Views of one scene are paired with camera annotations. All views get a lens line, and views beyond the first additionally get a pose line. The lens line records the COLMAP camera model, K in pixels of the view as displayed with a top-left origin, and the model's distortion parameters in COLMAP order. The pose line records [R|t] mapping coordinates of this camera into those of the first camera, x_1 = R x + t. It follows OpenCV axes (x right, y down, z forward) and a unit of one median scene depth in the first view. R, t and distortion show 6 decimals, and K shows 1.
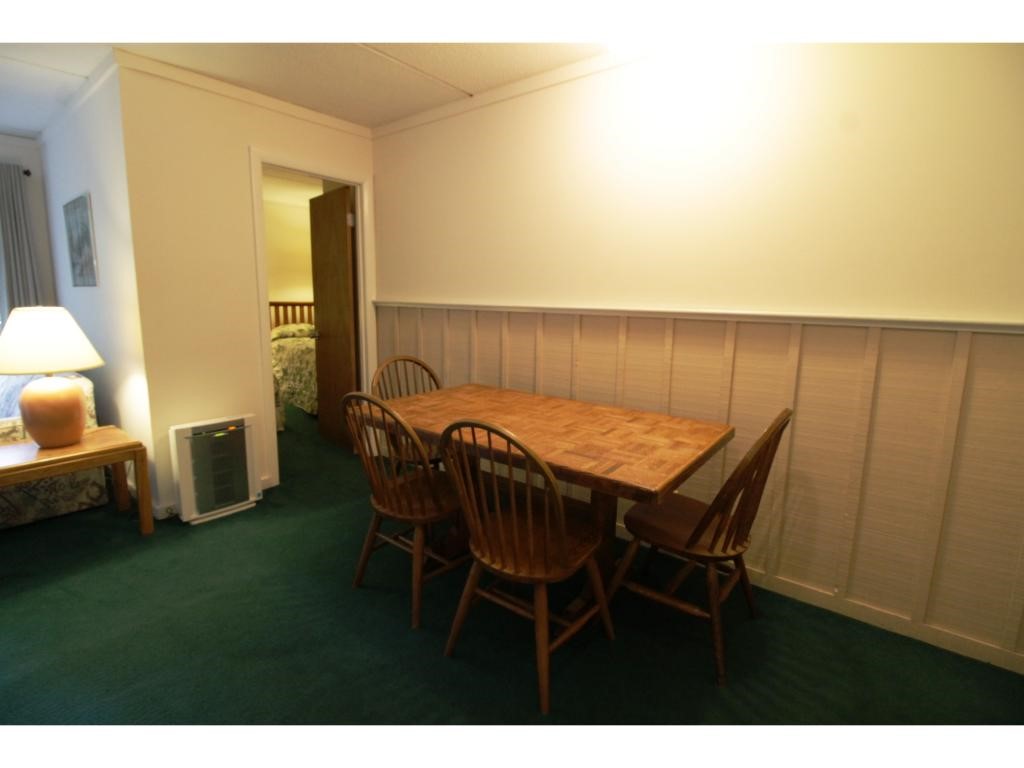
lens RADIAL K [[487.7, 0, 517.5], [0, 487.7, 393.5], [0, 0, 1]] dist [-0.005608, -0.008701]
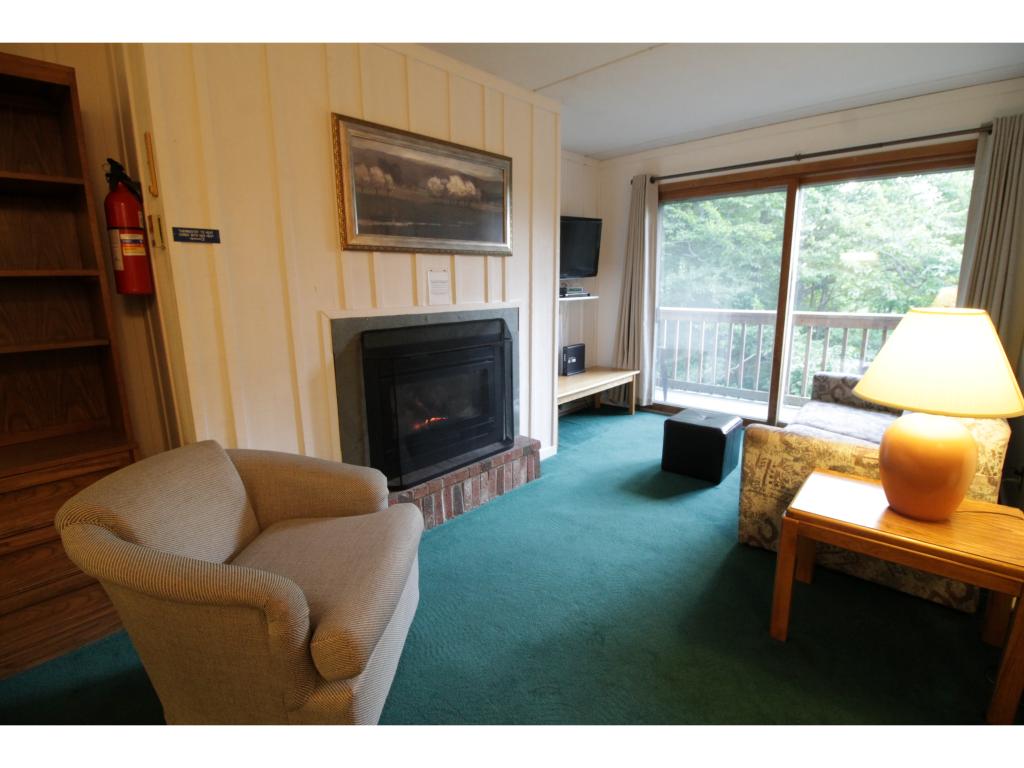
lens RADIAL K [[487.7, 0, 514.5], [0, 487.7, 372.6], [0, 0, 1]] dist [-0.005608, -0.008701]
pose [[-0.074735, 0.173698, -0.981959, -0.250907], [-0.186601, 0.964883, 0.184879, -0.090877], [0.979589, 0.197052, -0.039699, 0.390604]]
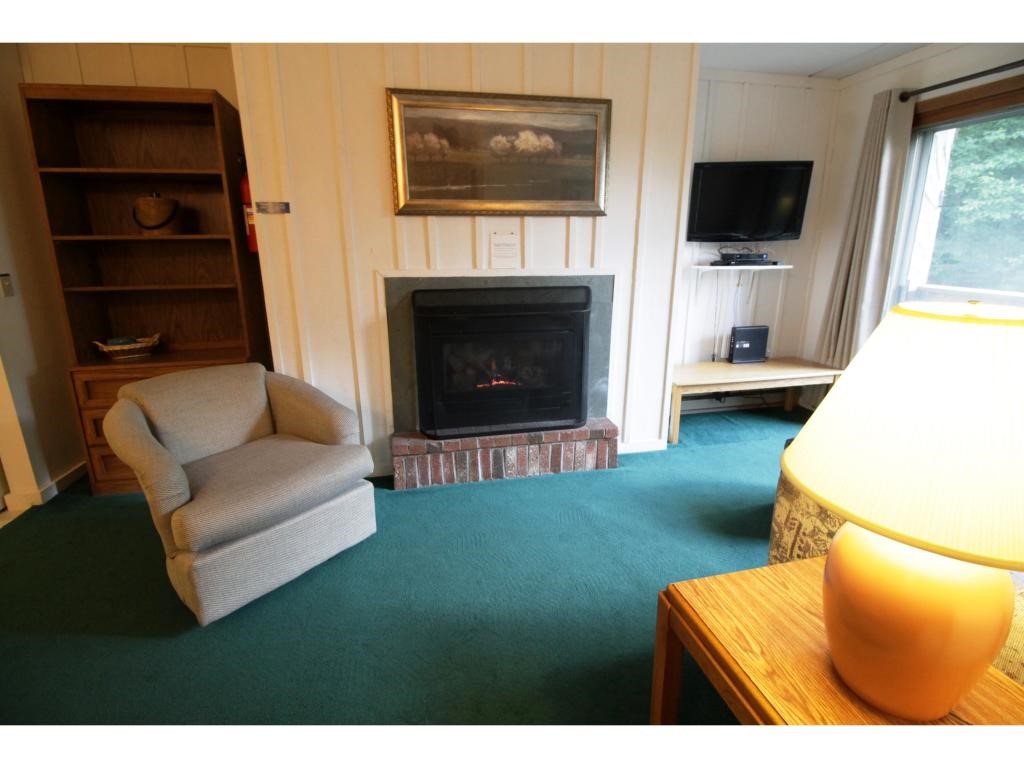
lens RADIAL K [[487.7, 0, 510.0], [0, 487.7, 372.9], [0, 0, 1]] dist [-0.005608, -0.008701]
pose [[-0.651510, 0.182569, -0.736345, -0.485361], [-0.152804, 0.919139, 0.363090, -0.176975], [0.743092, 0.349073, -0.570931, 0.817529]]
